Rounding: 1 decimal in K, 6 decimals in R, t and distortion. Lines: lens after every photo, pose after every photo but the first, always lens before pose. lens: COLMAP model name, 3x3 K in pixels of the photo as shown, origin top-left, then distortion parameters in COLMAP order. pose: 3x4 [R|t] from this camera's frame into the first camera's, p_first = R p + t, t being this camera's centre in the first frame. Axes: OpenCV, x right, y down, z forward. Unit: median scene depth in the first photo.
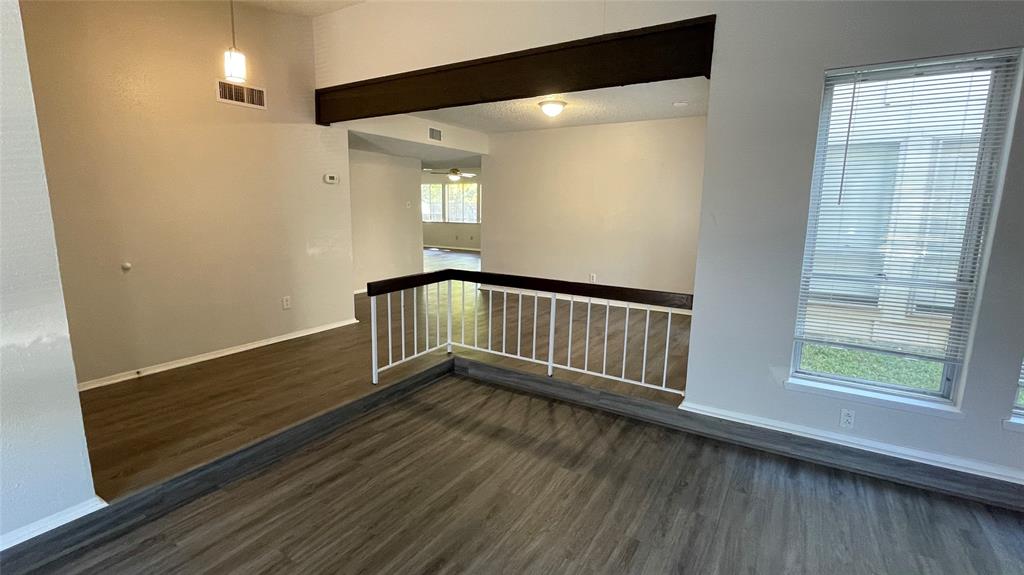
lens RADIAL K [[468.1, 0, 512.0], [0, 468.1, 287.5], [0, 0, 1]] dist [-0.002048, -0.000026]
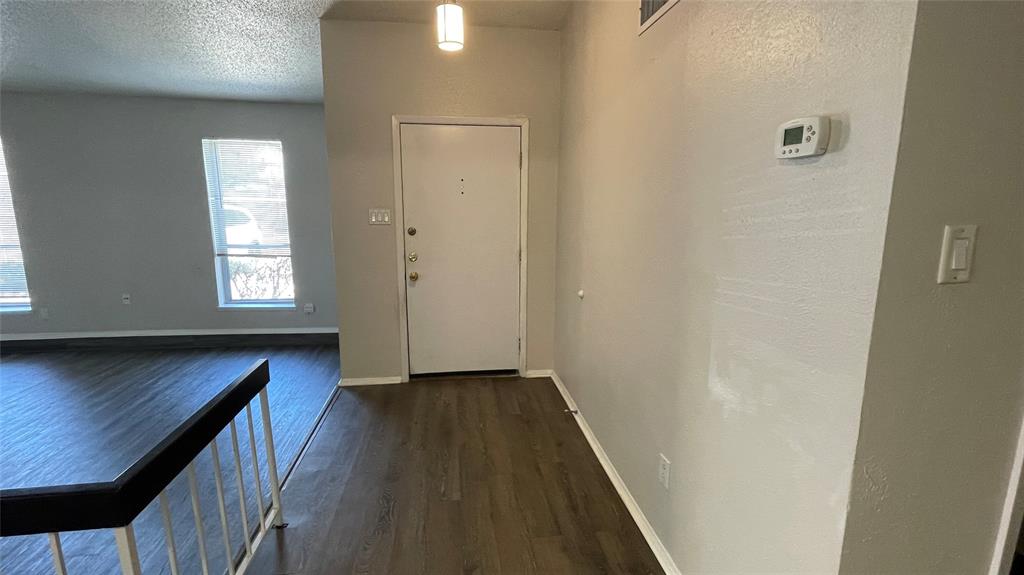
lens RADIAL K [[468.1, 0, 512.0], [0, 468.1, 287.5], [0, 0, 1]] dist [-0.002048, -0.000026]
pose [[-0.773851, 0.099714, -0.625469, -0.214647], [-0.117620, 0.947727, 0.296613, -0.368557], [0.622350, 0.303102, -0.721671, 1.878371]]
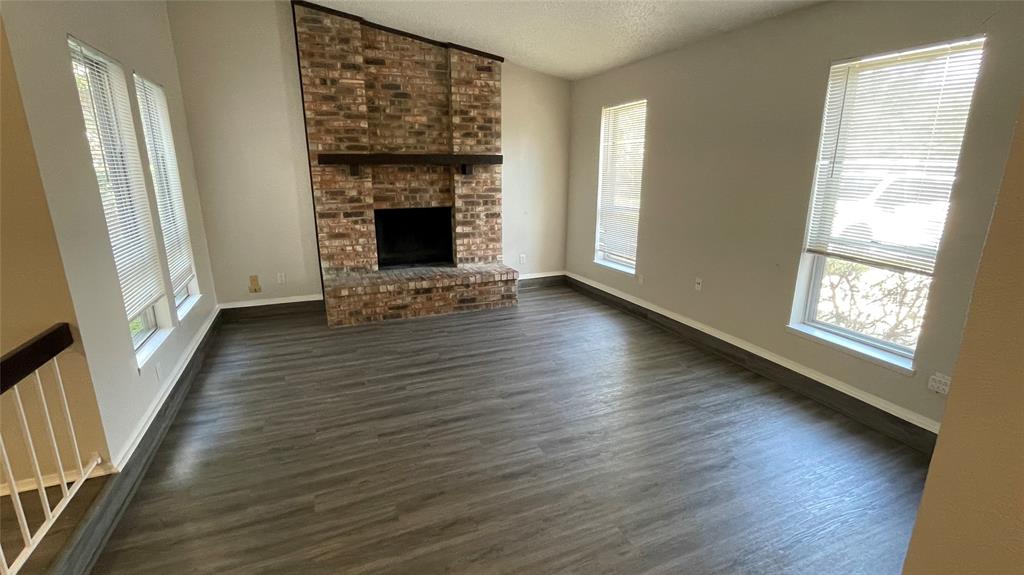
lens RADIAL K [[468.1, 0, 512.0], [0, 468.1, 287.5], [0, 0, 1]] dist [-0.002048, -0.000026]
pose [[-0.817307, -0.155764, 0.554750, -0.529789], [0.083412, 0.920643, 0.381390, -0.245922], [-0.570134, 0.357985, -0.739455, 1.174749]]
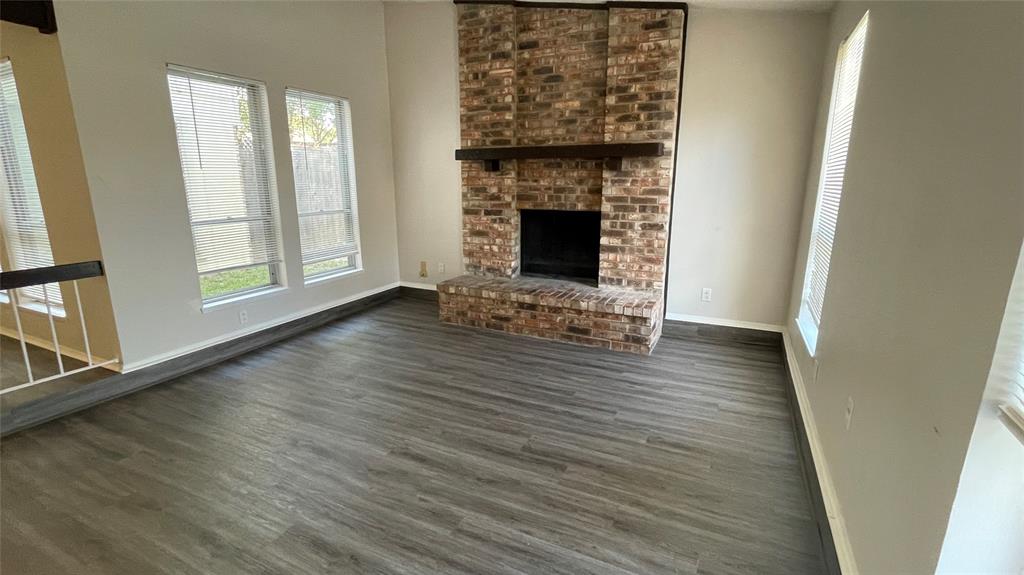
lens RADIAL K [[468.1, 0, 512.0], [0, 468.1, 287.5], [0, 0, 1]] dist [-0.002048, -0.000026]
pose [[-0.105091, -0.241508, 0.964692, -0.707805], [0.160857, 0.953161, 0.256144, -0.045416], [-0.981367, 0.182096, -0.061320, 0.223488]]
